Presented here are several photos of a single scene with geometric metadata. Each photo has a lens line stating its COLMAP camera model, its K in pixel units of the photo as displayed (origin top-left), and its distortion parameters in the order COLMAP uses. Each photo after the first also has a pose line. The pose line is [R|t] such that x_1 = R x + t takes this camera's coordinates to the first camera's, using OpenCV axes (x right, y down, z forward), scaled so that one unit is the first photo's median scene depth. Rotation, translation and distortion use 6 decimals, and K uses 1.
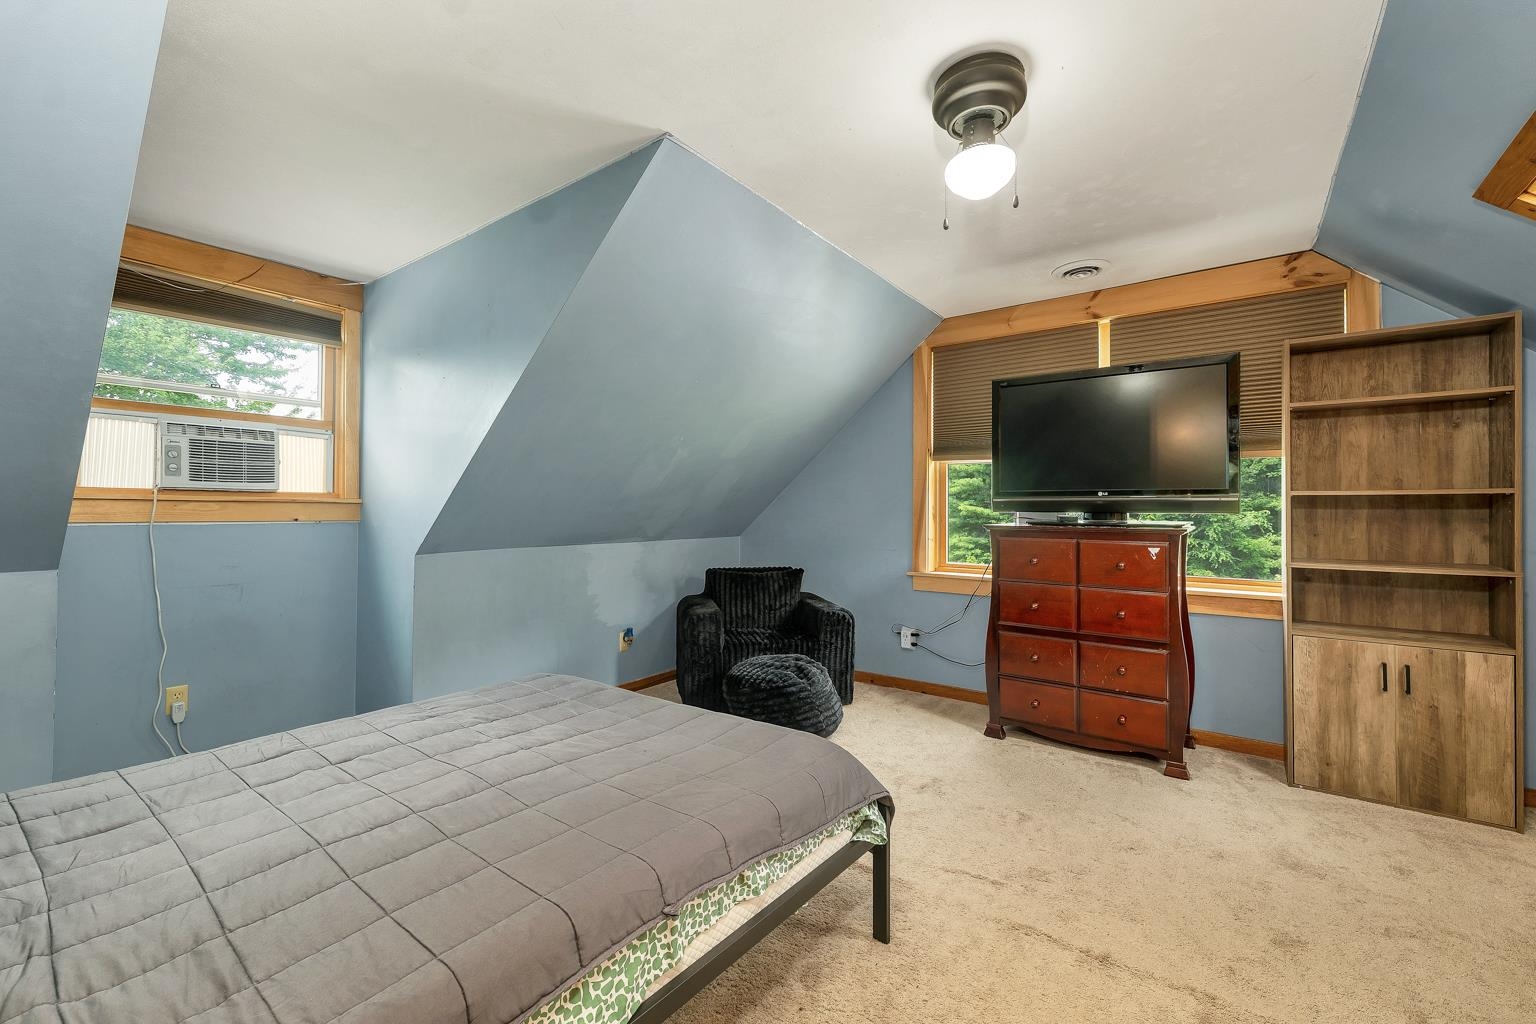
lens RADIAL K [[639.9, 0, 764.3], [0, 639.9, 515.7], [0, 0, 1]] dist [0.001091, 0.000029]
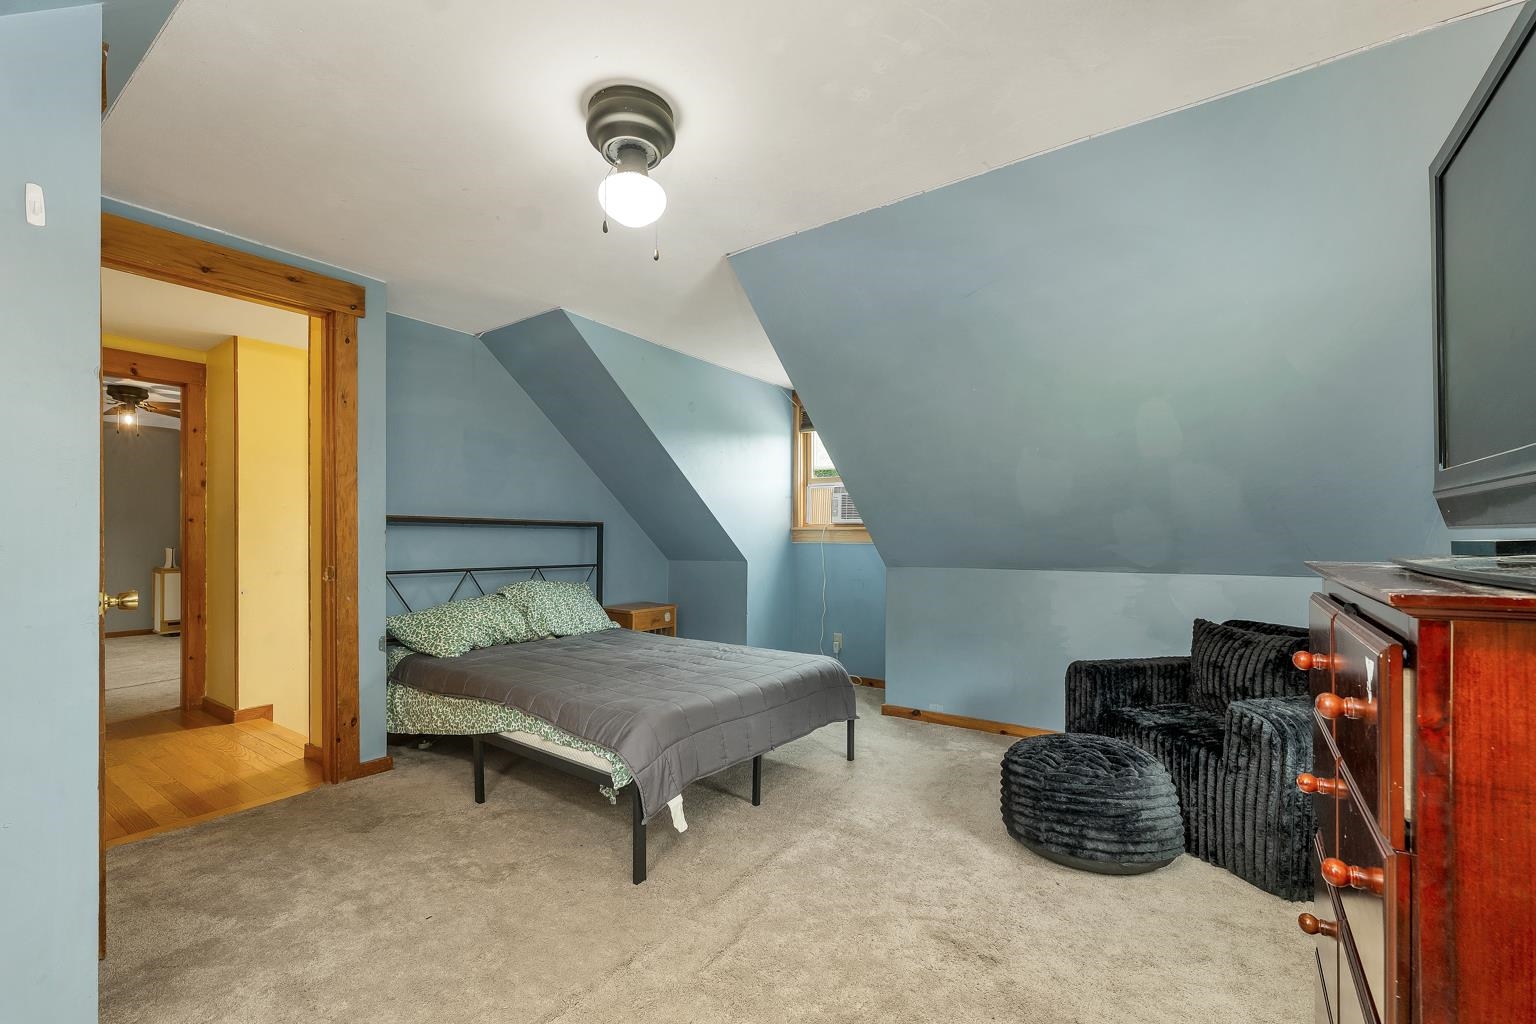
lens RADIAL K [[639.9, 0, 764.3], [0, 639.9, 515.7], [0, 0, 1]] dist [0.001091, 0.000029]
pose [[0.015688, -0.025918, -0.999541, 1.094478], [-0.001247, 0.999663, -0.025941, -0.018678], [0.999876, 0.001653, 0.015650, 0.916197]]
